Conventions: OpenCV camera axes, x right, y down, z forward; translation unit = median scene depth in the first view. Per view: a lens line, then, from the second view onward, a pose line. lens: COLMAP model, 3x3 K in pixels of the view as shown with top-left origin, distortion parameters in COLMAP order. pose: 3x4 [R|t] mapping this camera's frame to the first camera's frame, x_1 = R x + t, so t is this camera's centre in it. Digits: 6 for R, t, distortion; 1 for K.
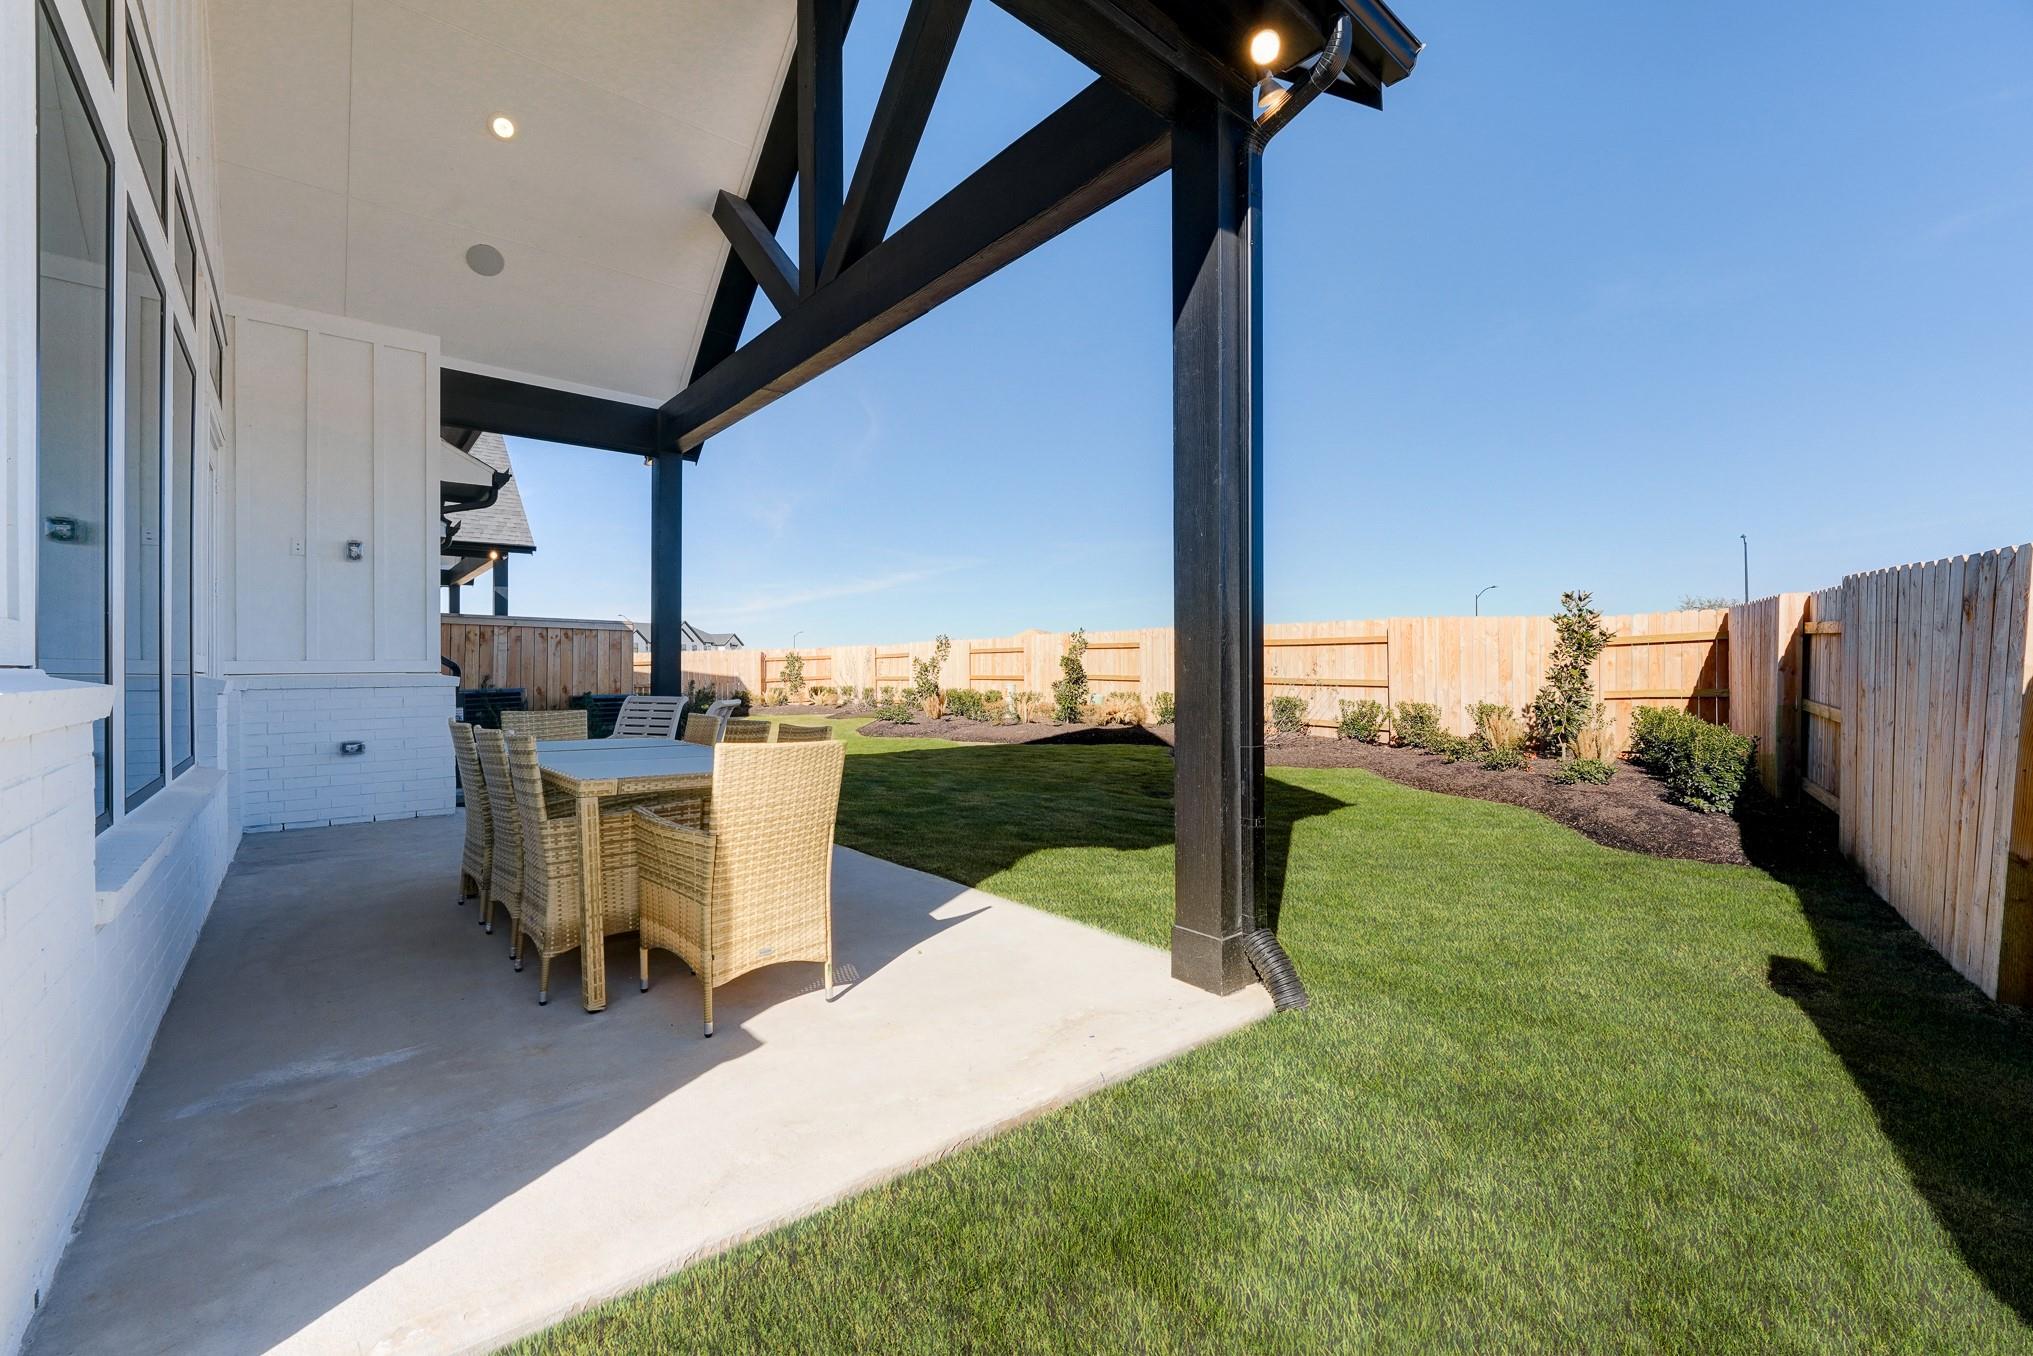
lens RADIAL K [[840.8, 0, 1009.3], [0, 840.8, 676.2], [0, 0, 1]] dist [0.001959, 0.000096]
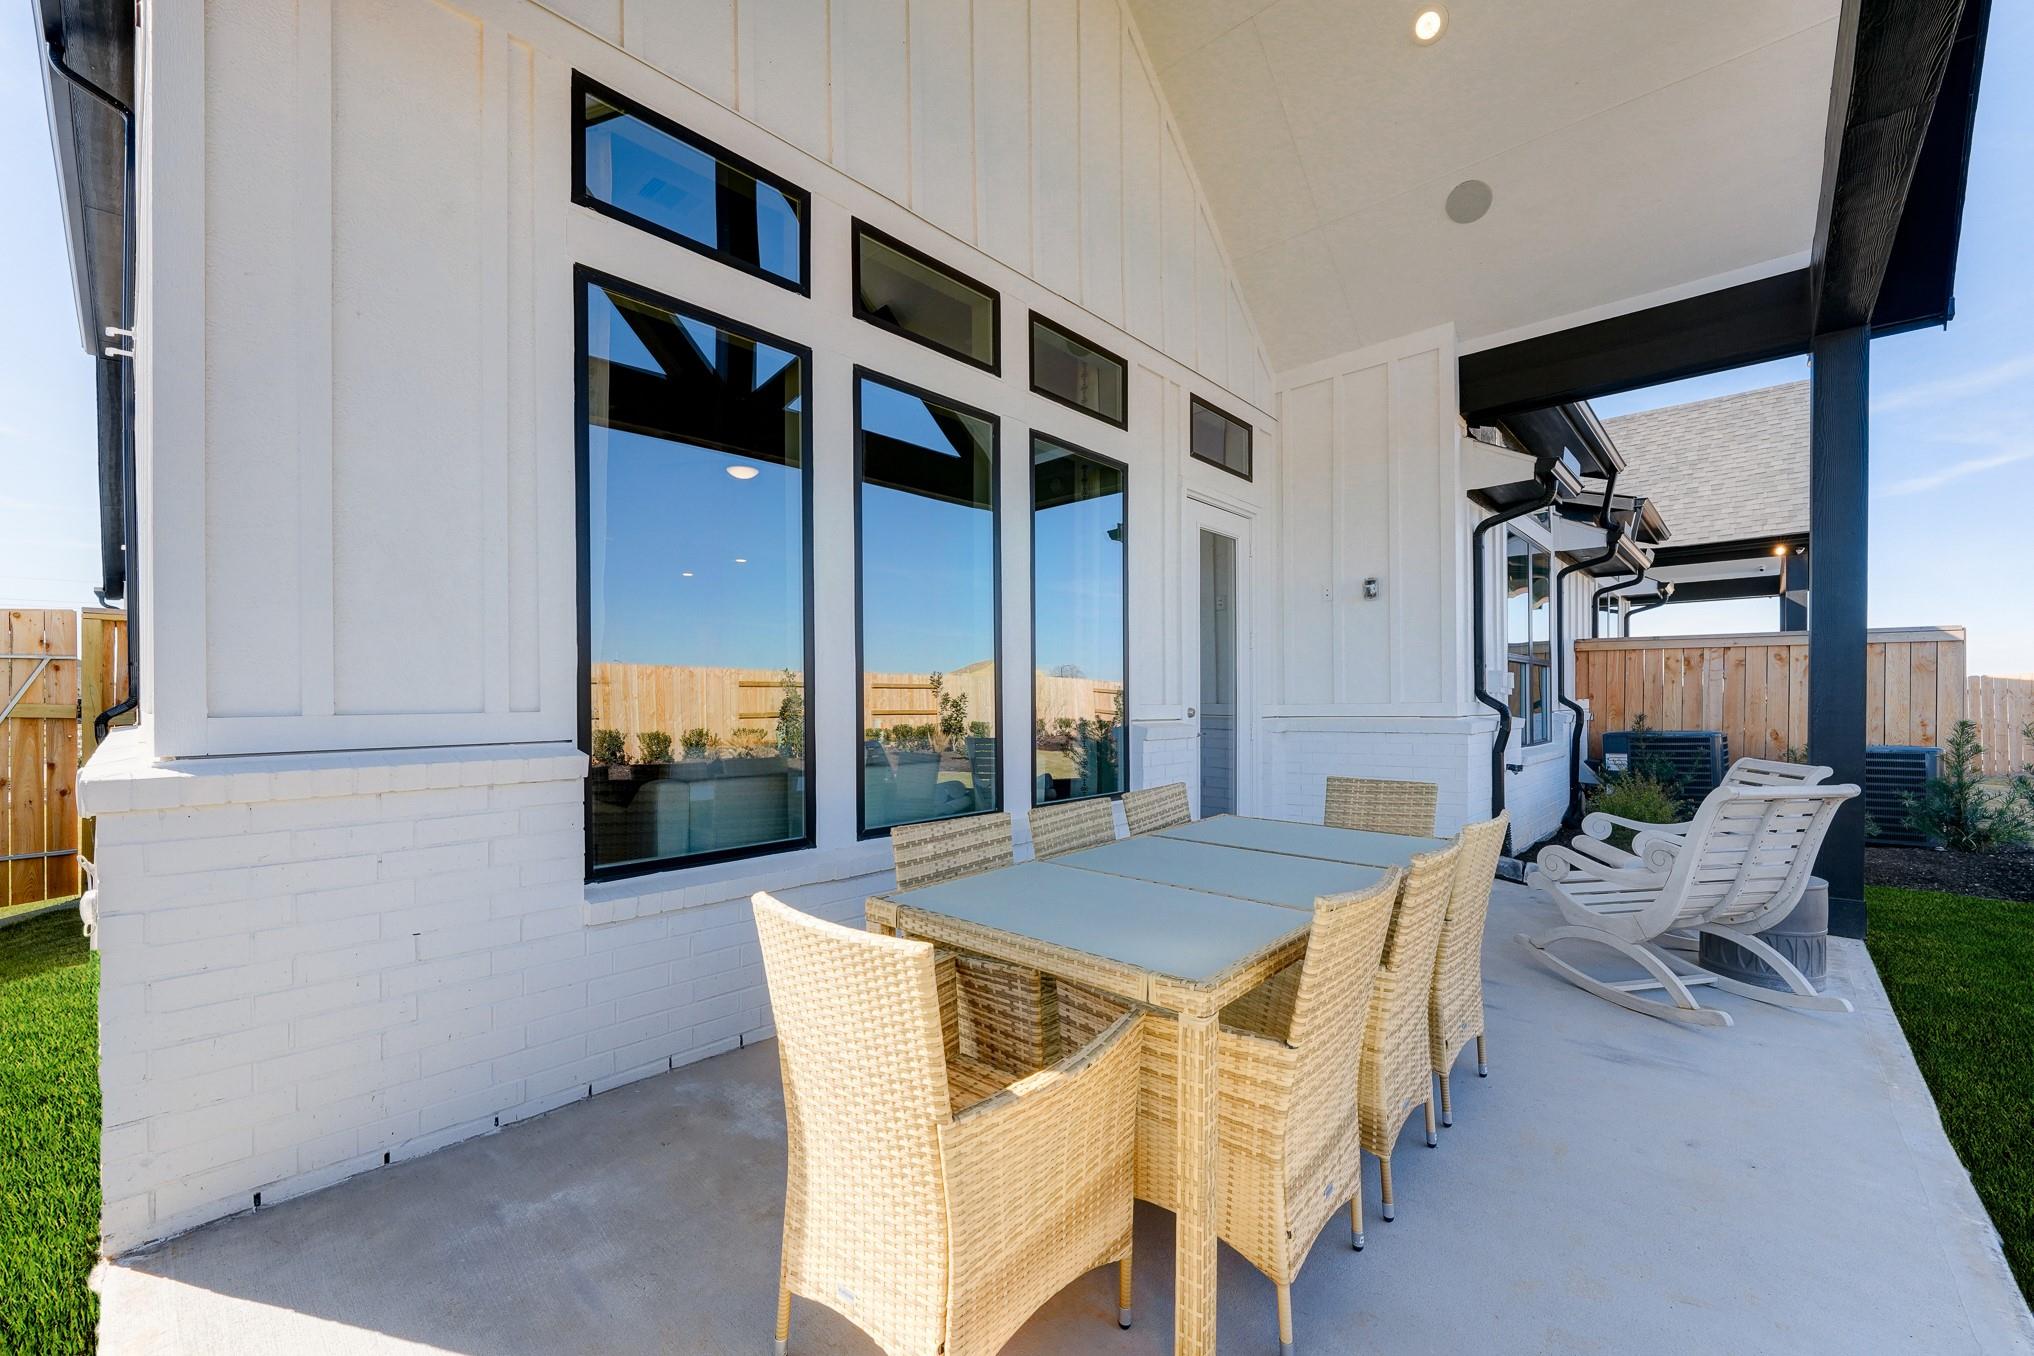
lens RADIAL K [[841.3, 0, 1011.9], [0, 841.3, 695.2], [0, 0, 1]] dist [0.001959, 0.000096]
pose [[0.107274, 0.002546, -0.994226, 0.125648], [-0.002432, 0.999994, 0.002299, -0.029227], [0.994227, 0.002171, 0.107280, 0.494387]]
